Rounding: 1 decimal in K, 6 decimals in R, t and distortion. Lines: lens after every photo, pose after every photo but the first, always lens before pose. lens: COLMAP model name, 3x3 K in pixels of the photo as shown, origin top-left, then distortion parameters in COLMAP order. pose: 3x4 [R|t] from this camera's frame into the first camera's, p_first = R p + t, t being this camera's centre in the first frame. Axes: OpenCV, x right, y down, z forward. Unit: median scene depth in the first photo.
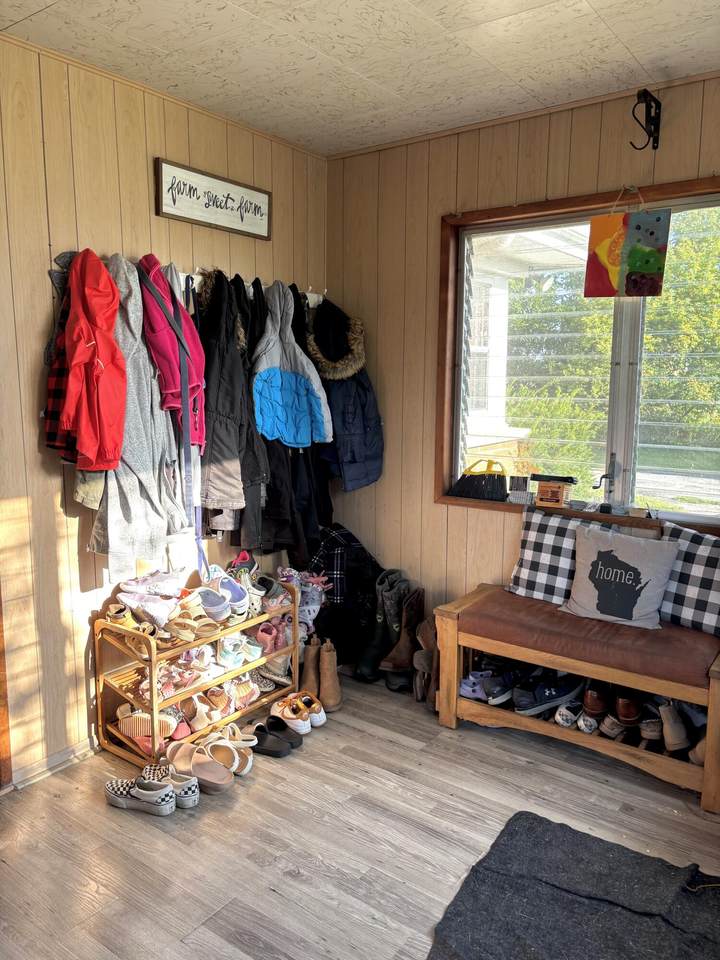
lens RADIAL K [[713.4, 0, 360.0], [0, 713.4, 480.0], [0, 0, 1]] dist [0.002338, 0.000783]
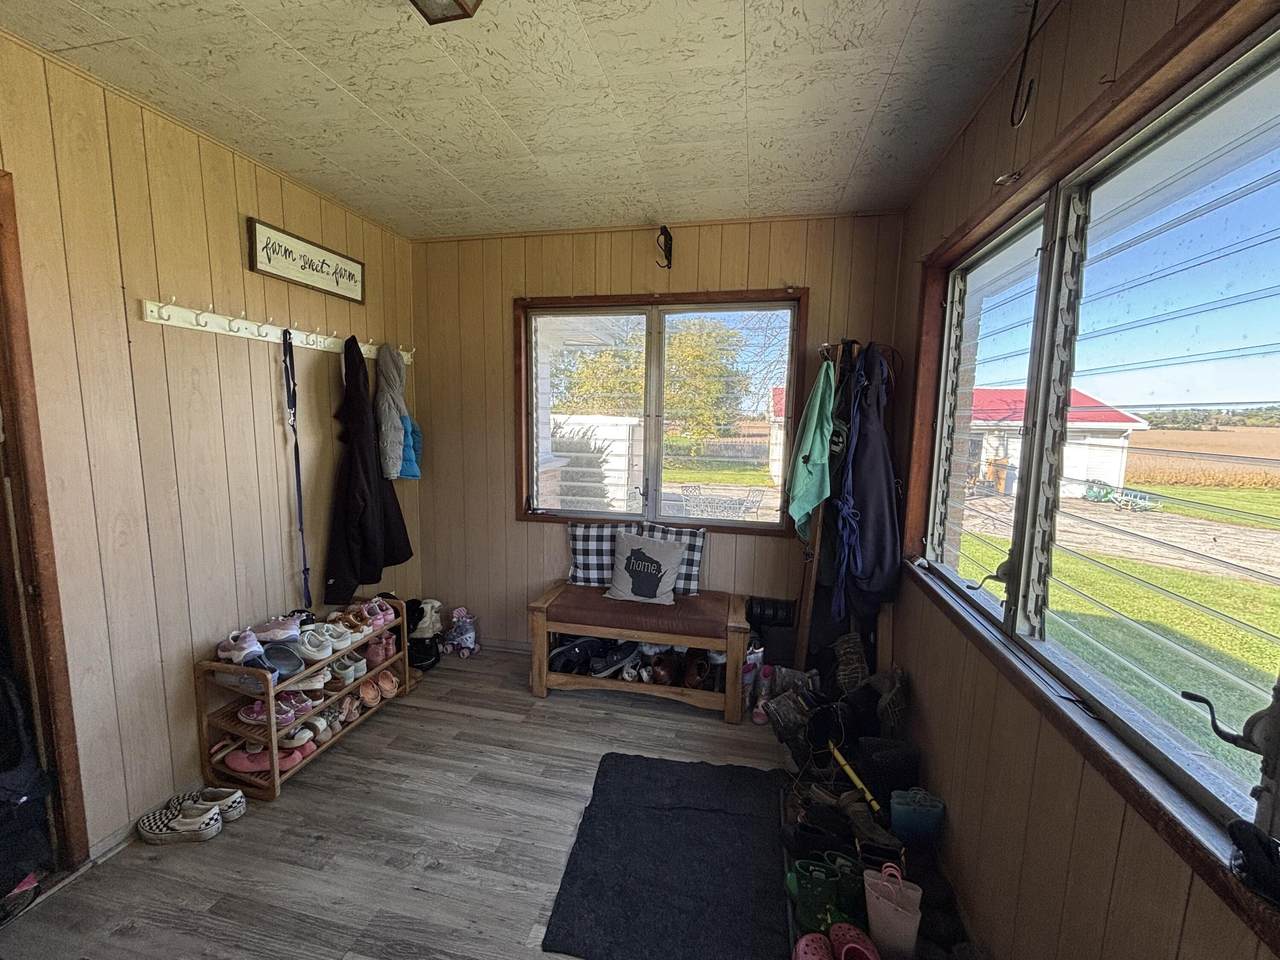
lens RADIAL K [[514.9, 0, 636.7], [0, 514.9, 477.9], [0, 0, 1]] dist [-0.011703, 0.004792]
pose [[0.916674, -0.037167, 0.397905, -0.074226], [0.048321, 0.998669, -0.018038, -0.021767], [-0.396705, 0.035762, 0.917249, 0.085553]]
